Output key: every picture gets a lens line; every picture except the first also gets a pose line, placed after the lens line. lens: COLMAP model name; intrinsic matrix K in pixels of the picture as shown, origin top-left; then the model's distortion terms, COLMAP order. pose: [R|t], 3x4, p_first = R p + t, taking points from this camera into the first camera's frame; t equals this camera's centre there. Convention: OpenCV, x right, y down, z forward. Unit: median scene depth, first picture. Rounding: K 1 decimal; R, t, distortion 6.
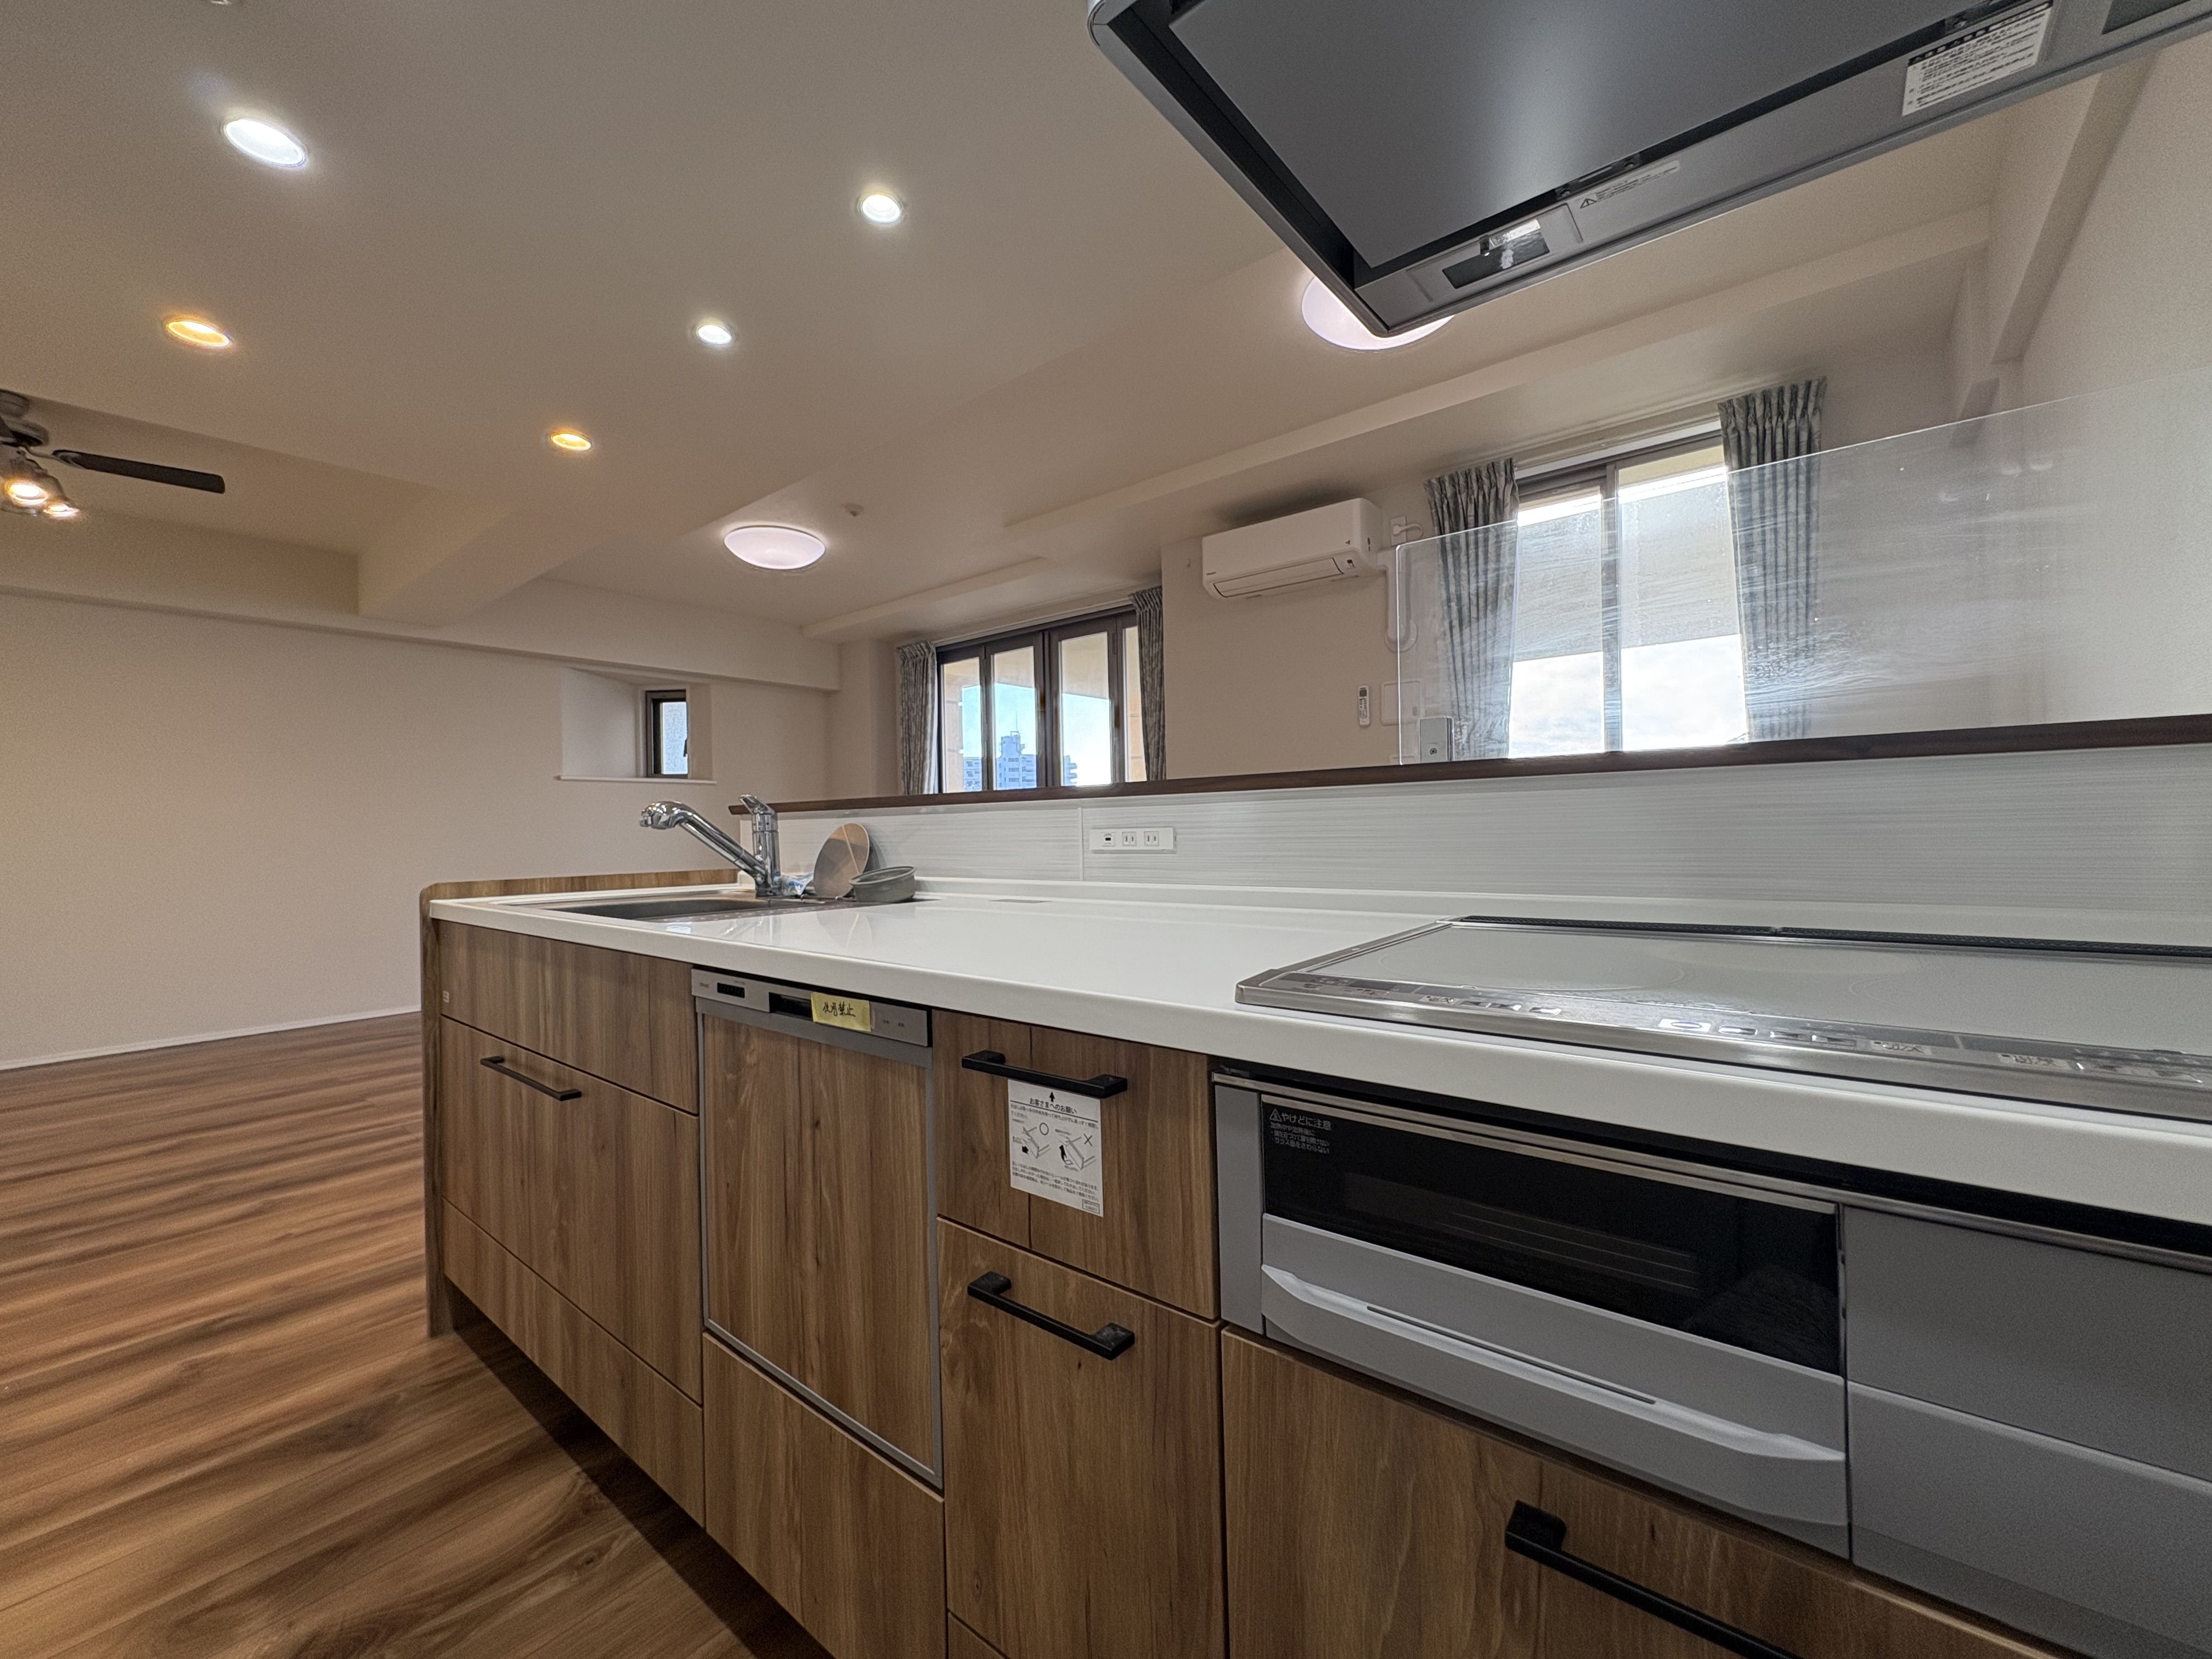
lens RADIAL K [[881.8, 0, 1099.7], [0, 881.8, 833.8], [0, 0, 1]] dist [0.000811, -0.000917]
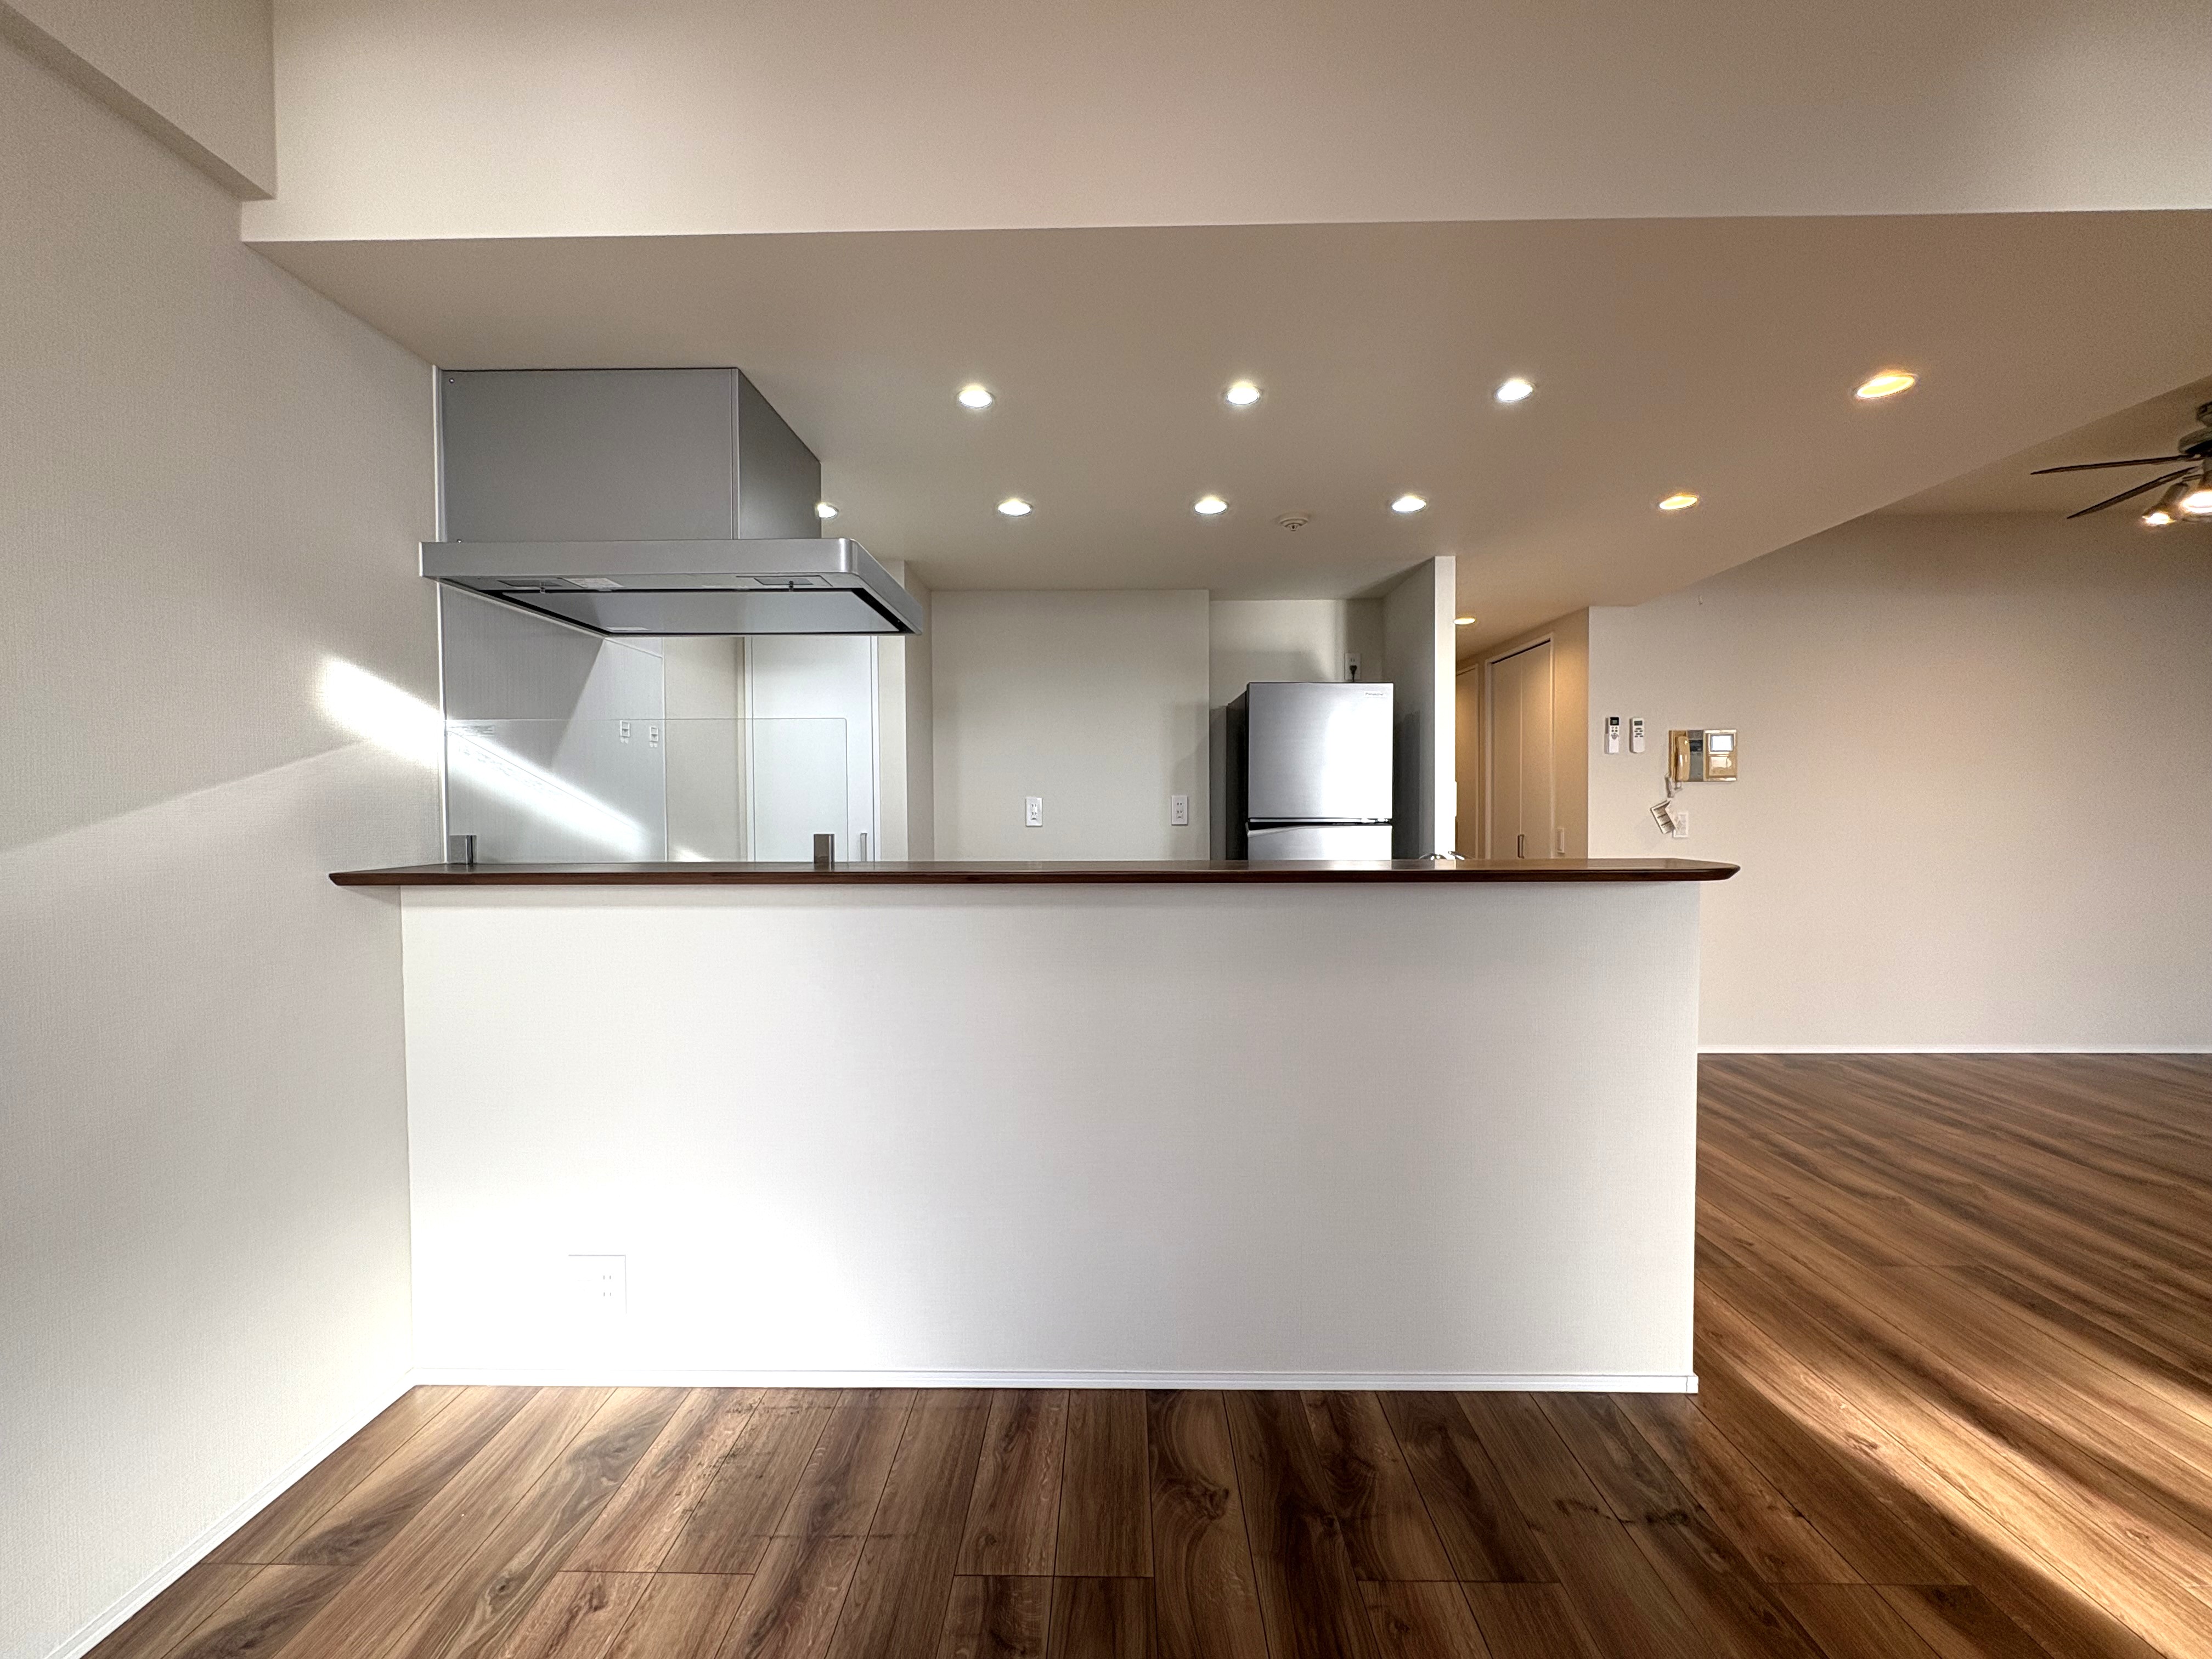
lens RADIAL K [[881.8, 0, 1110.0], [0, 881.8, 822.8], [0, 0, 1]] dist [0.000811, -0.000917]
pose [[-0.779577, 0.033802, -0.625394, 0.955210], [0.017397, 0.999326, 0.032326, -0.193762], [0.626065, 0.014320, -0.779639, 2.480209]]
